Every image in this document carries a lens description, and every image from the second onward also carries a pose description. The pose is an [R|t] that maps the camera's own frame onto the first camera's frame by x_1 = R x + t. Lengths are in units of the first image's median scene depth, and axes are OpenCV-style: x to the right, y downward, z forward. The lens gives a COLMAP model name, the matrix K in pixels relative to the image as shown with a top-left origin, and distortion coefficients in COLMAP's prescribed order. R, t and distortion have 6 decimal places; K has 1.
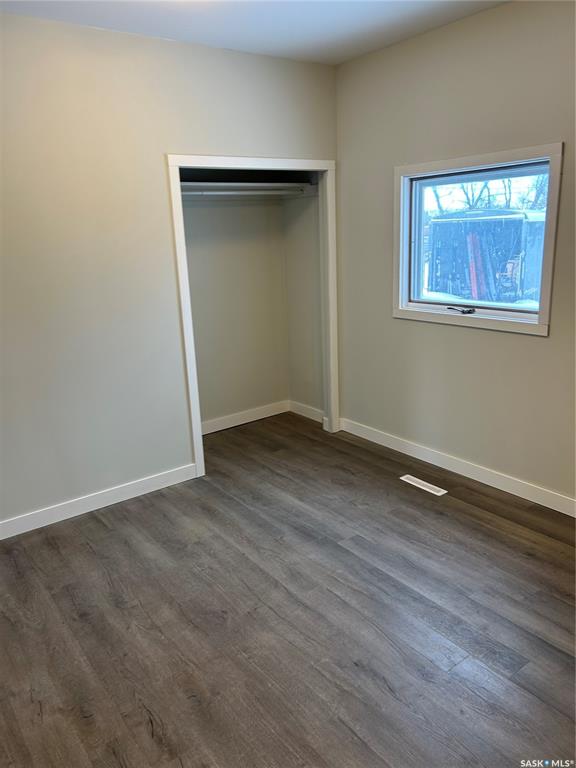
lens RADIAL K [[580.2, 0, 286.4], [0, 580.2, 385.9], [0, 0, 1]] dist [0.064767, -0.068094]
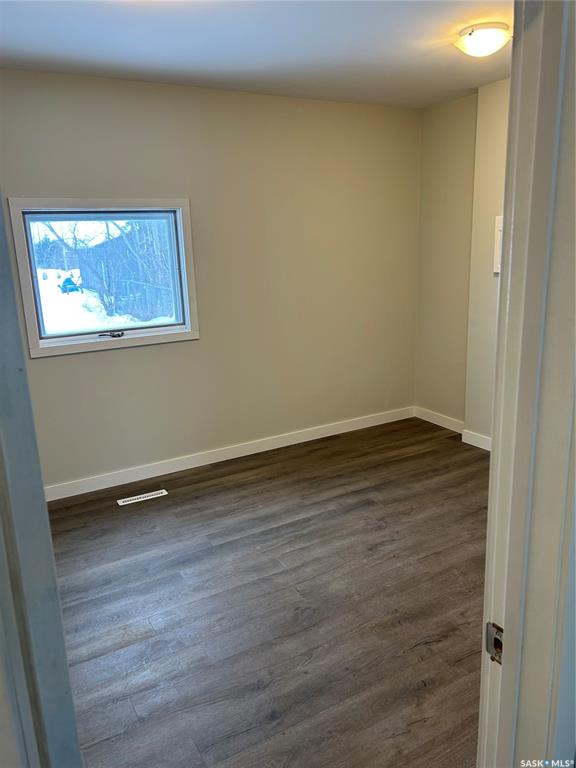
lens RADIAL K [[615.1, 0, 255.4], [0, 615.1, 405.8], [0, 0, 1]] dist [0.000048, -0.006960]
pose [[0.113580, -0.217208, 0.969495, -0.975915], [0.297667, 0.938423, 0.175374, -0.151322], [-0.947889, 0.268668, 0.171242, 0.691656]]
